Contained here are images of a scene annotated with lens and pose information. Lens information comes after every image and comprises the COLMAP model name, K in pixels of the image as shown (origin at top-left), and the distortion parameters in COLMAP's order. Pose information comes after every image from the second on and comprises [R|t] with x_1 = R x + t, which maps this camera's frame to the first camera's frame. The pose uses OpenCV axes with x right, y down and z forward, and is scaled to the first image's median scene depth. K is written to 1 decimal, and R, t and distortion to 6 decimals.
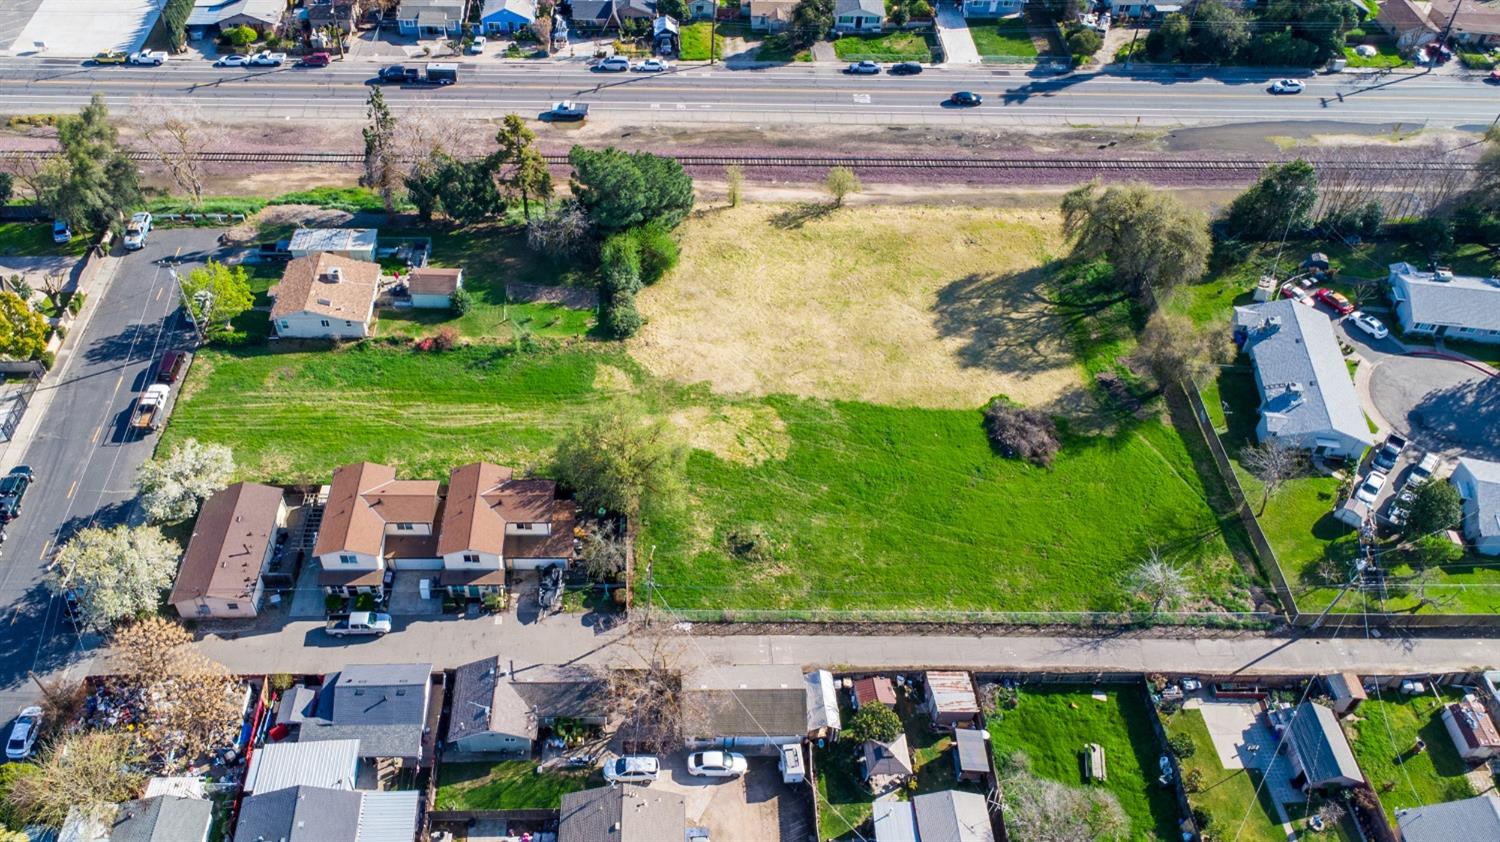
lens RADIAL K [[1162.5, 0, 700.5], [0, 1162.5, 440.3], [0, 0, 1]] dist [0.019854, 0.001408]
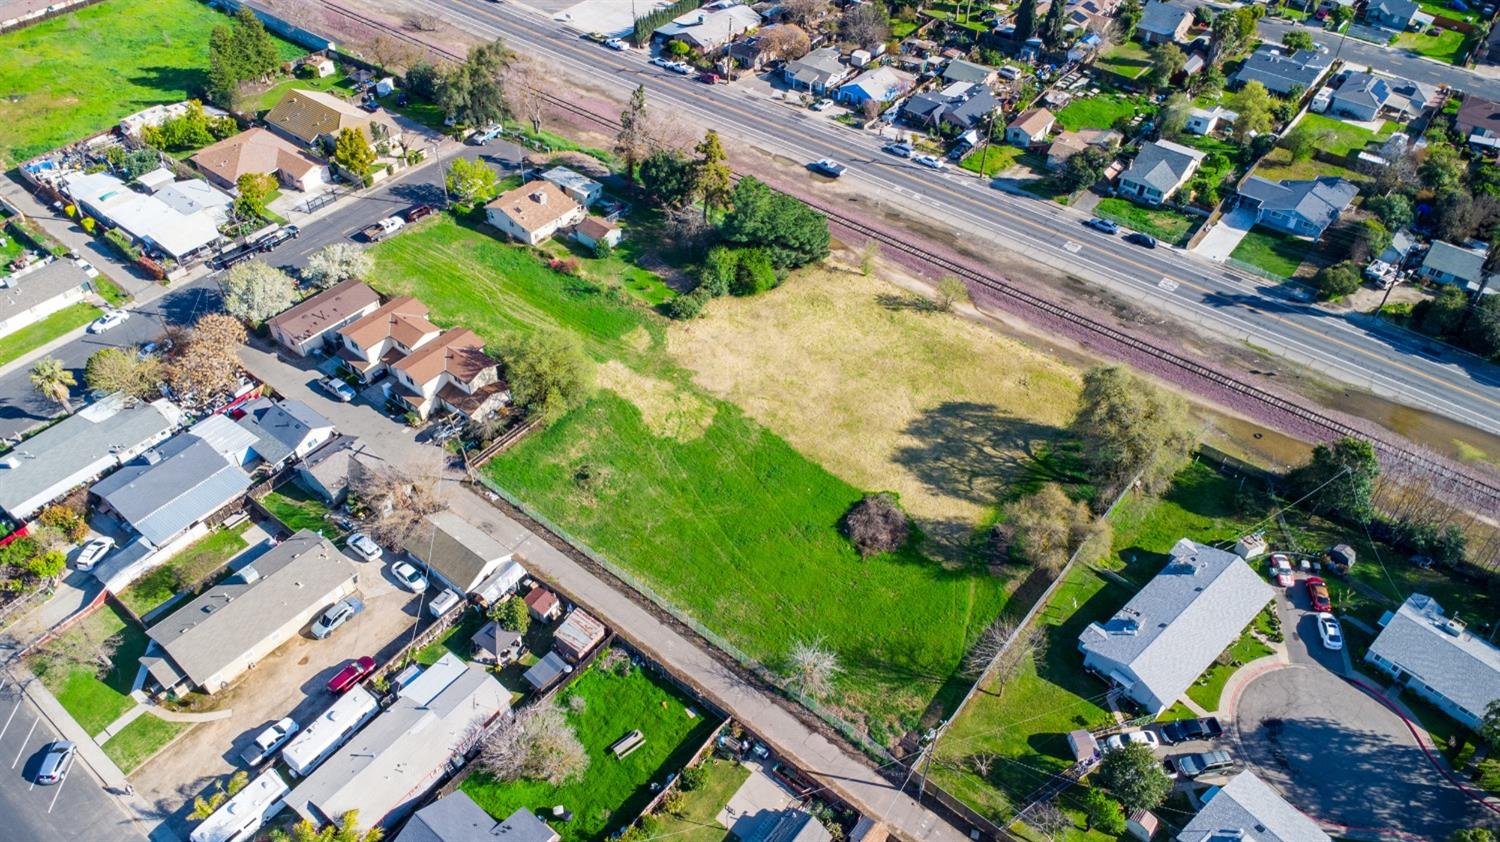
lens RADIAL K [[1086.0, 0, 750.0], [0, 1086.0, 421.0], [0, 0, 1]] dist [0.021643, -0.006564]
pose [[0.768102, 0.420205, -0.483163, 0.605348], [-0.463264, 0.885579, 0.033715, -0.068397], [0.442046, 0.197936, 0.874881, 0.052357]]
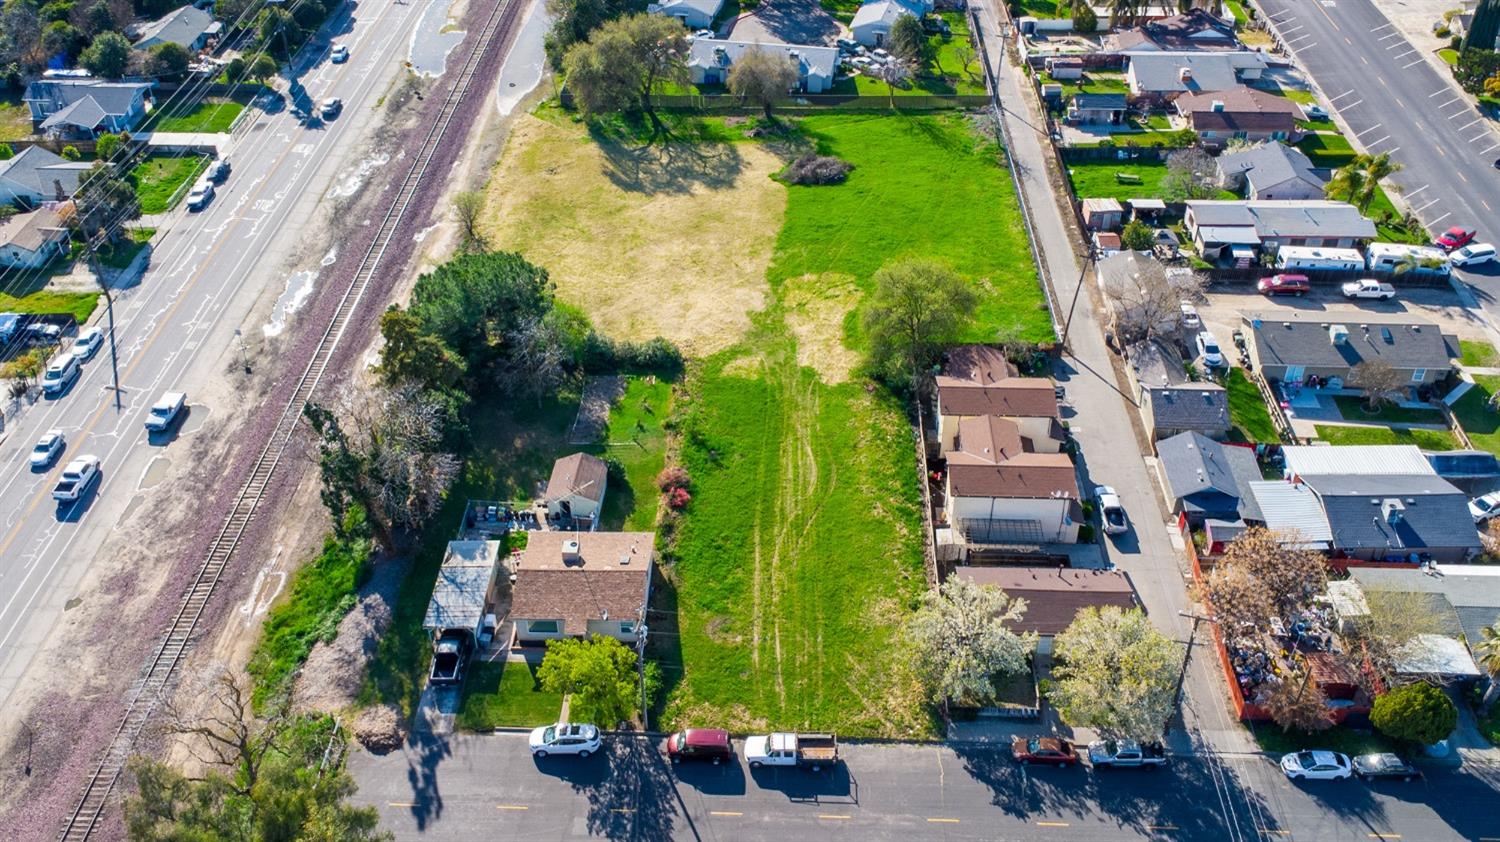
lens RADIAL K [[1297.2, 0, 750.0], [0, 1297.2, 421.0], [0, 0, 1]] dist [0.014164, -0.000487]
pose [[0.059355, -0.634776, 0.770413, -0.878483], [0.734654, 0.550295, 0.396812, -0.425486], [-0.675841, 0.542434, 0.499003, 0.500407]]
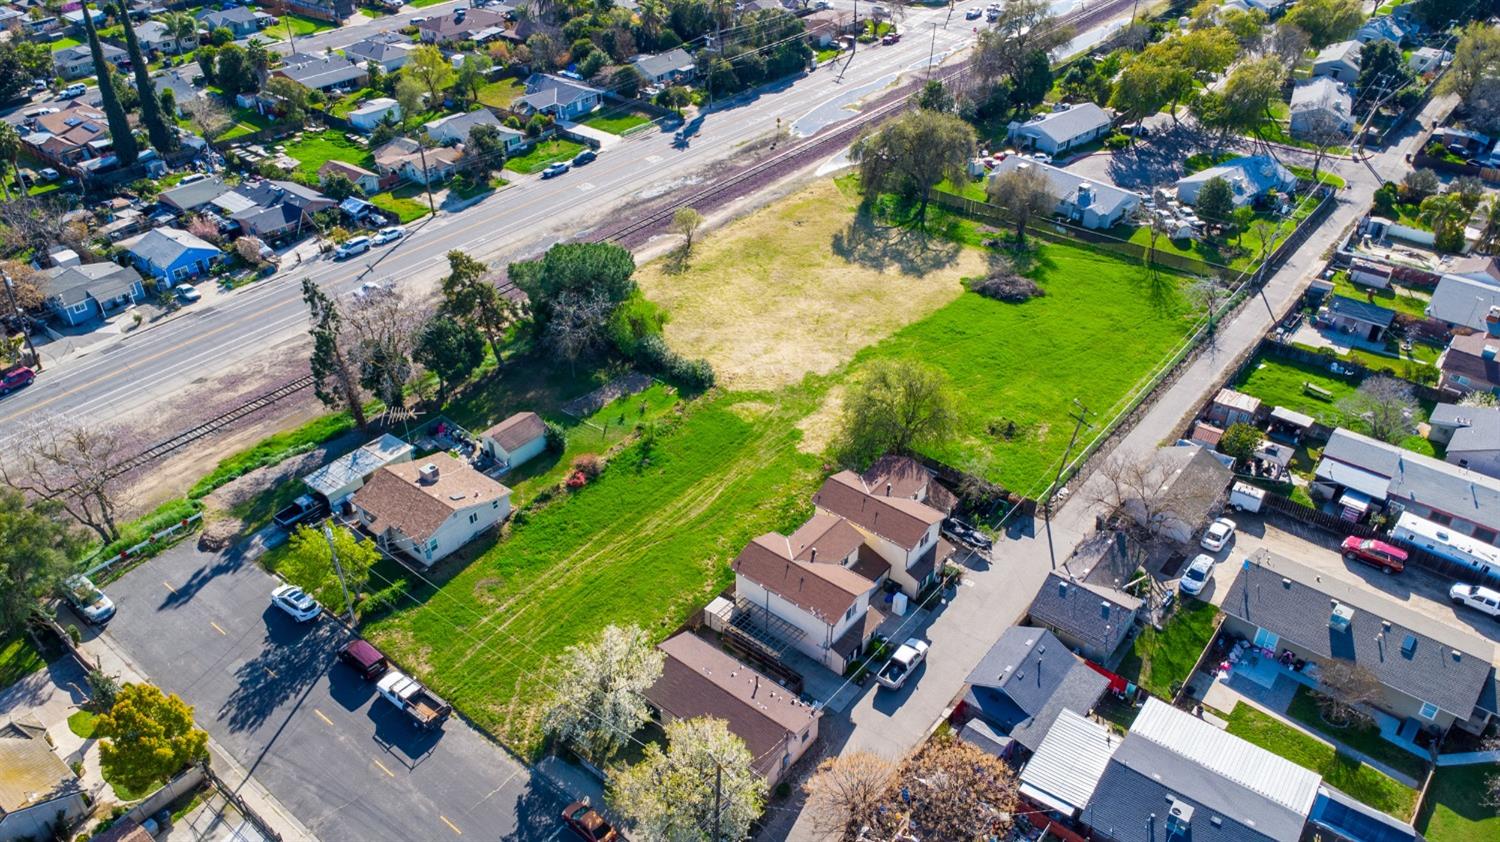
lens RADIAL K [[1086.0, 0, 750.0], [0, 1086.0, 421.0], [0, 0, 1]] dist [0.021643, -0.006564]
pose [[0.642256, -0.452869, 0.618399, -0.635808], [0.570244, 0.821423, 0.009305, -0.052942], [-0.512181, 0.346662, 0.785809, 0.281144]]
